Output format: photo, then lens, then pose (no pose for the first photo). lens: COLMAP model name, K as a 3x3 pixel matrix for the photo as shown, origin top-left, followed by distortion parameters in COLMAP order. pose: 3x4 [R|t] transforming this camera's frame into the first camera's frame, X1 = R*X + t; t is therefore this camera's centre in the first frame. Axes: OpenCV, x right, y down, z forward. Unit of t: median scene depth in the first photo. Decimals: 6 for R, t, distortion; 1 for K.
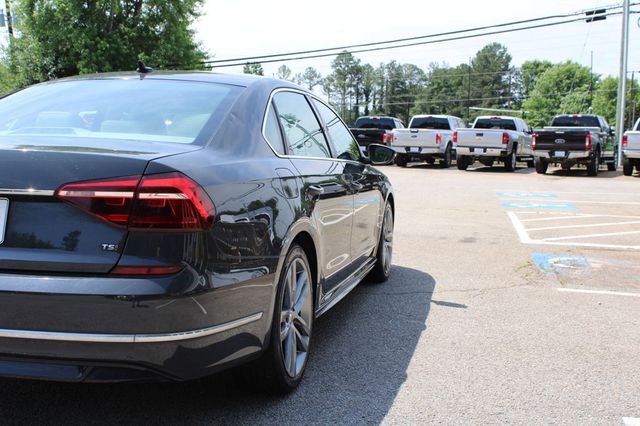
lens RADIAL K [[780.3, 0, 322.0], [0, 780.3, 218.4], [0, 0, 1]] dist [-0.065302, 0.000000]
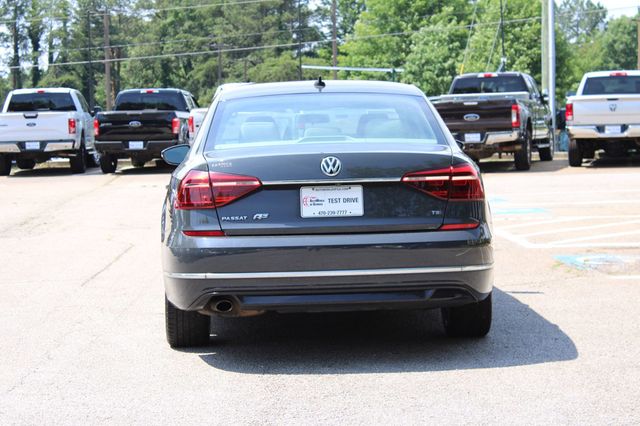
lens RADIAL K [[1651.7, 0, 322.0], [0, 1651.7, 216.2], [0, 0, 1]] dist [0.142423, 0.000000]
pose [[0.963665, -0.059415, 0.260422, -0.154285], [0.070709, 0.996910, -0.034207, 0.016114], [-0.257585, 0.051378, 0.964889, -0.241722]]
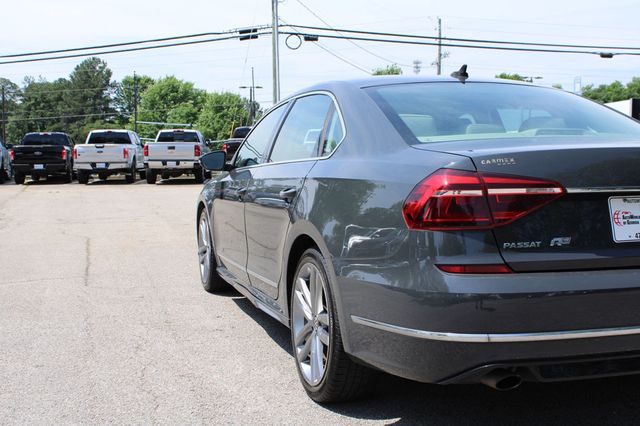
lens RADIAL K [[780.3, 0, 315.3], [0, 780.3, 218.8], [0, 0, 1]] dist [-0.065302, 0.000000]
pose [[0.856061, -0.069343, 0.512203, -0.159435], [0.079172, 0.996857, 0.002633, -0.004092], [-0.510776, 0.038298, 0.858861, 0.042411]]
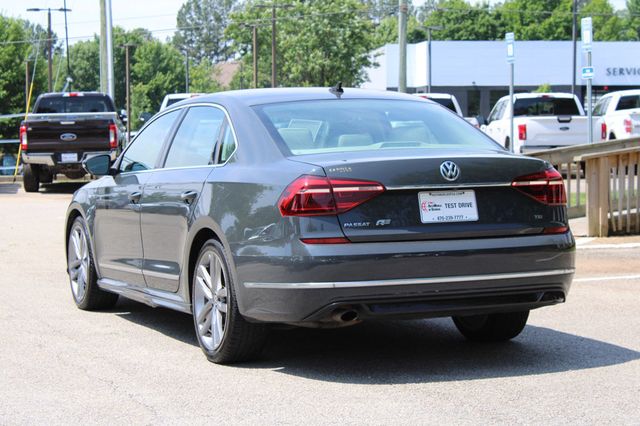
lens RADIAL K [[1651.7, 0, 318.7], [0, 1651.7, 210.3], [0, 0, 1]] dist [0.142423, 0.000000]
pose [[0.805298, -0.062373, 0.589580, -0.296107], [0.094164, 0.995283, -0.023325, 0.006891], [-0.585345, 0.074301, 0.807373, -0.163491]]
